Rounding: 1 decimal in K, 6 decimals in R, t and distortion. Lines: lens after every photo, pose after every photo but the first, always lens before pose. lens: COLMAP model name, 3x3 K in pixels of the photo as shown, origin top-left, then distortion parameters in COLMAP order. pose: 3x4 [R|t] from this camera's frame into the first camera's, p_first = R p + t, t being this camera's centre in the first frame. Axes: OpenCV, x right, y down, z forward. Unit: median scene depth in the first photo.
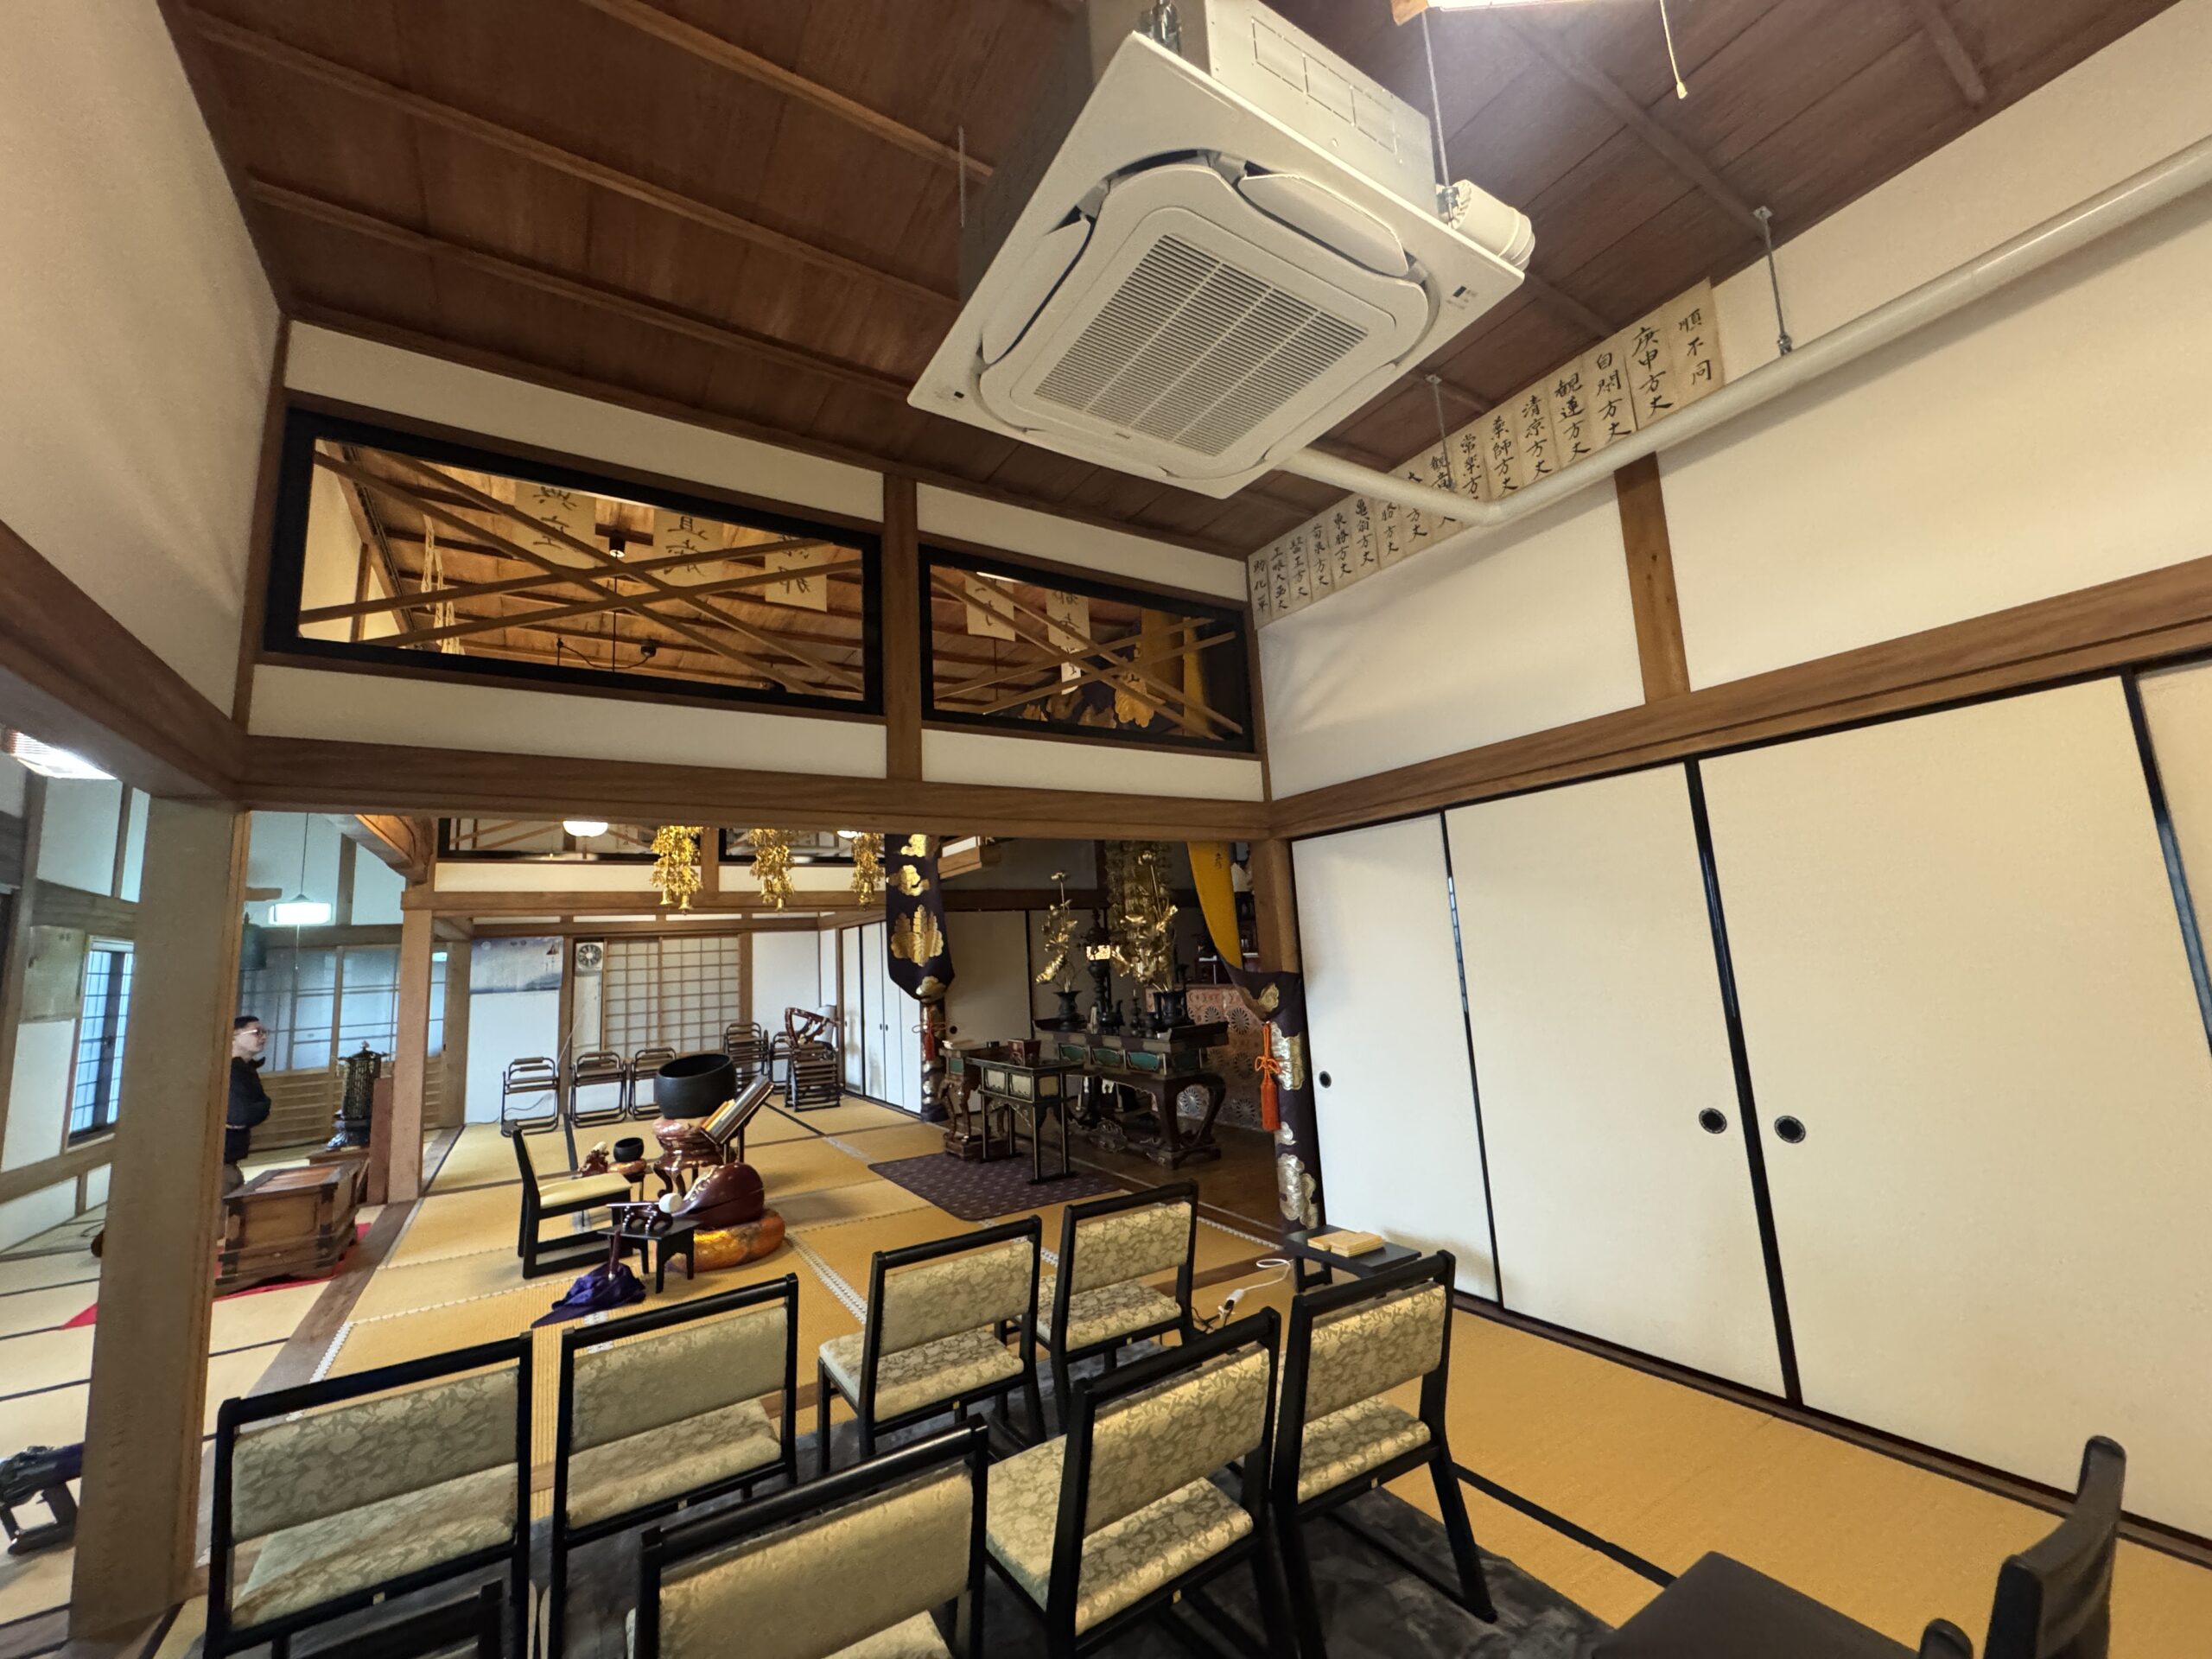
lens RADIAL K [[876.1, 0, 1106.0], [0, 876.1, 829.5], [0, 0, 1]] dist [-0.002525, 0.000115]
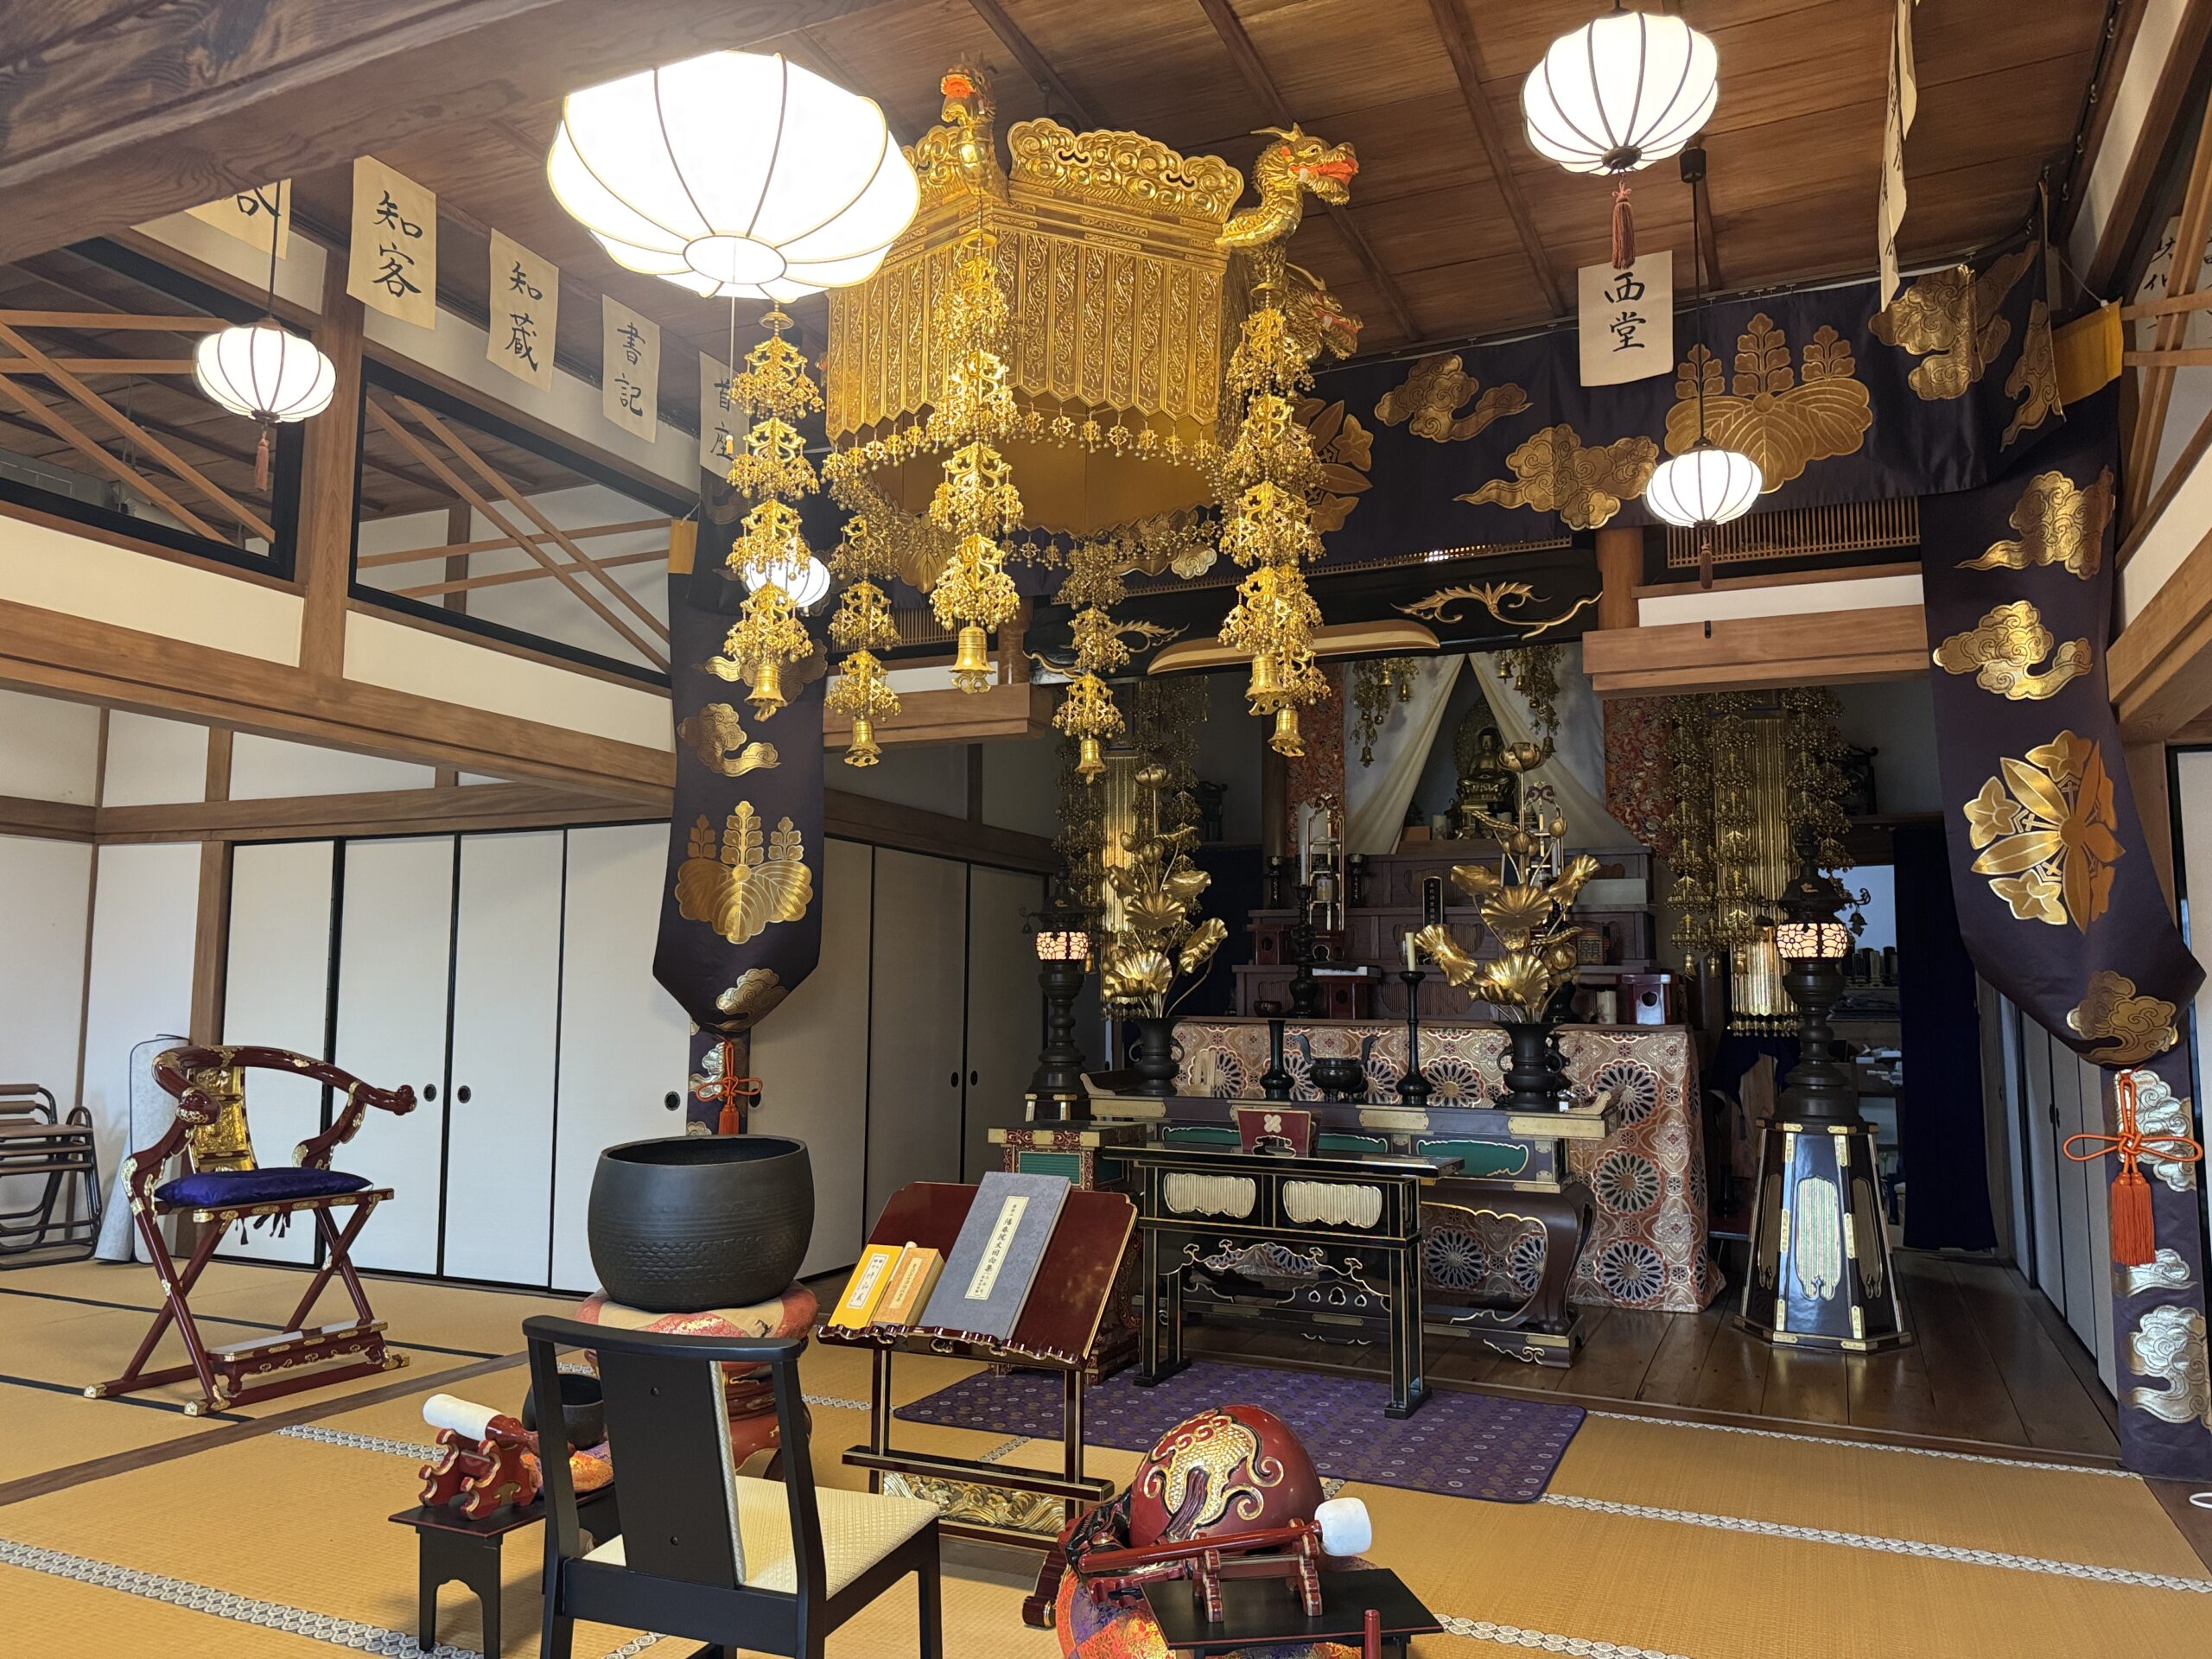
lens RADIAL K [[1550.4, 0, 1093.1], [0, 1550.4, 834.9], [0, 0, 1]] dist [0.099319, -0.142364]
pose [[0.834775, 0.118788, 0.537624, -0.478575], [-0.133431, 0.990988, -0.011779, 0.089634], [-0.534179, -0.061903, 0.843102, 0.275040]]
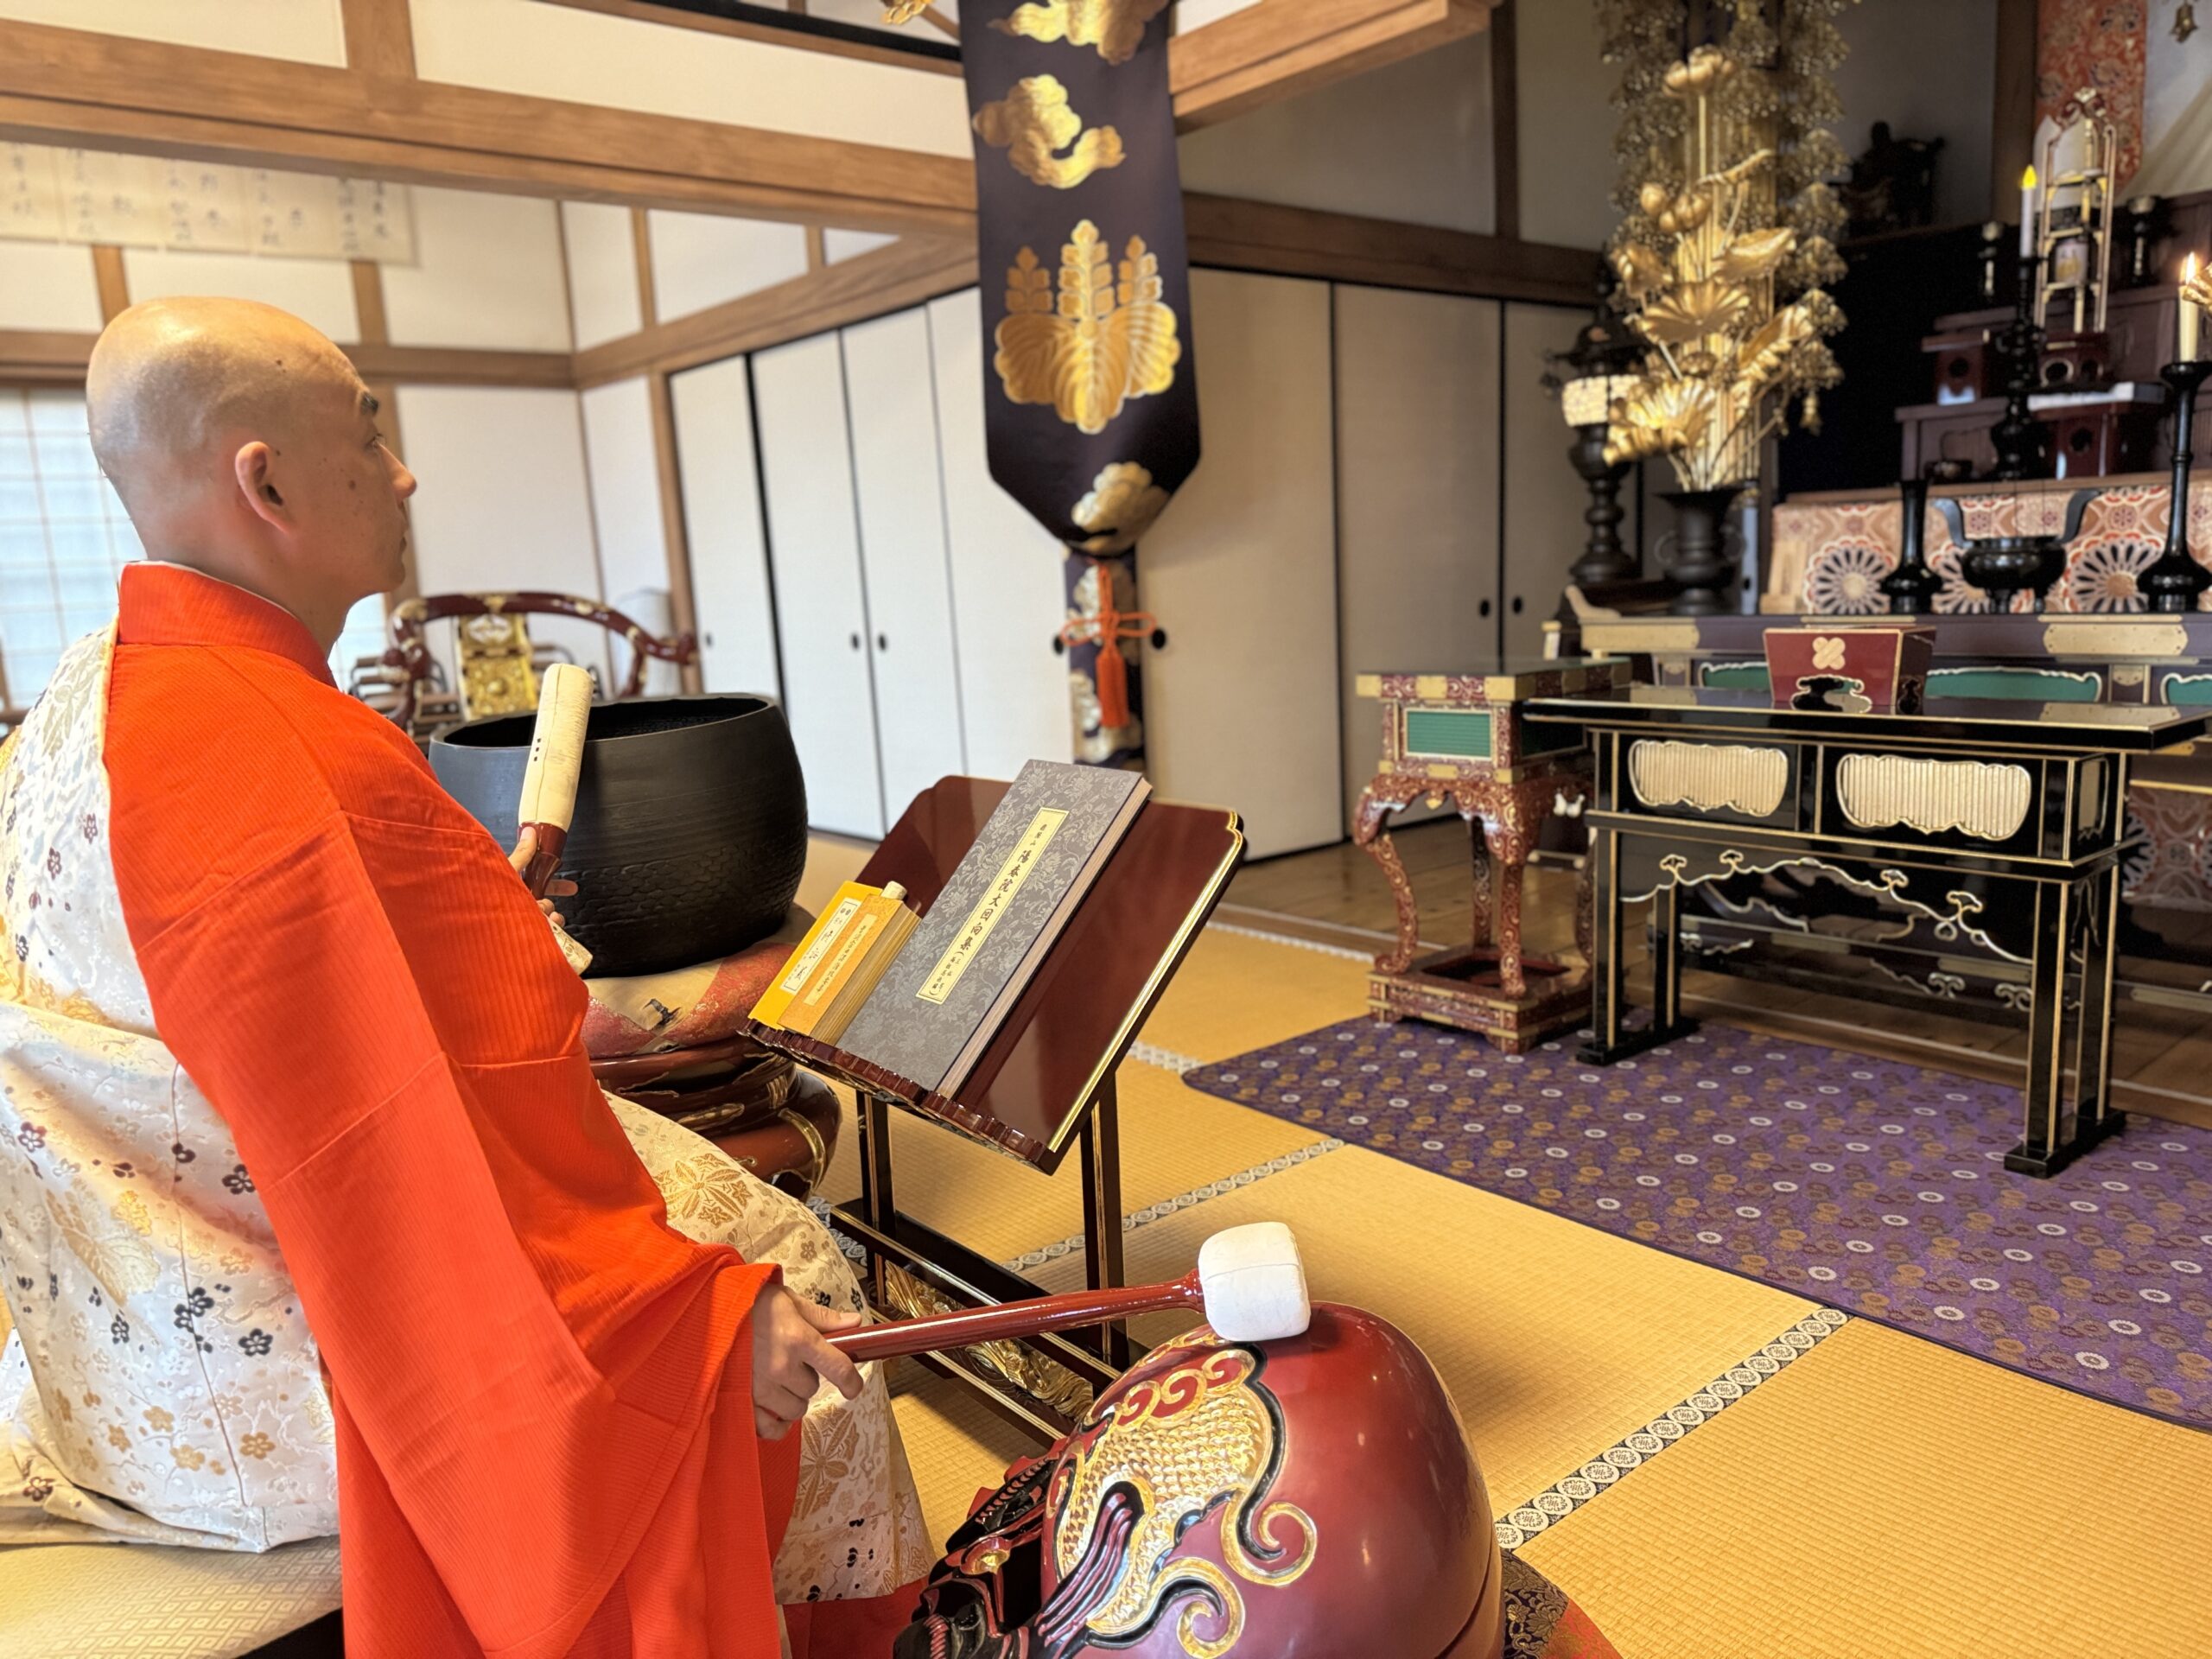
lens RADIAL K [[1553.4, 0, 1099.5], [0, 1553.4, 834.7], [0, 0, 1]] dist [0.039238, -0.051401]
pose [[0.992985, -0.014423, 0.117361, -0.274863], [-0.022733, 0.950734, 0.309174, 0.121459], [-0.116038, -0.309673, 0.943736, 0.431380]]
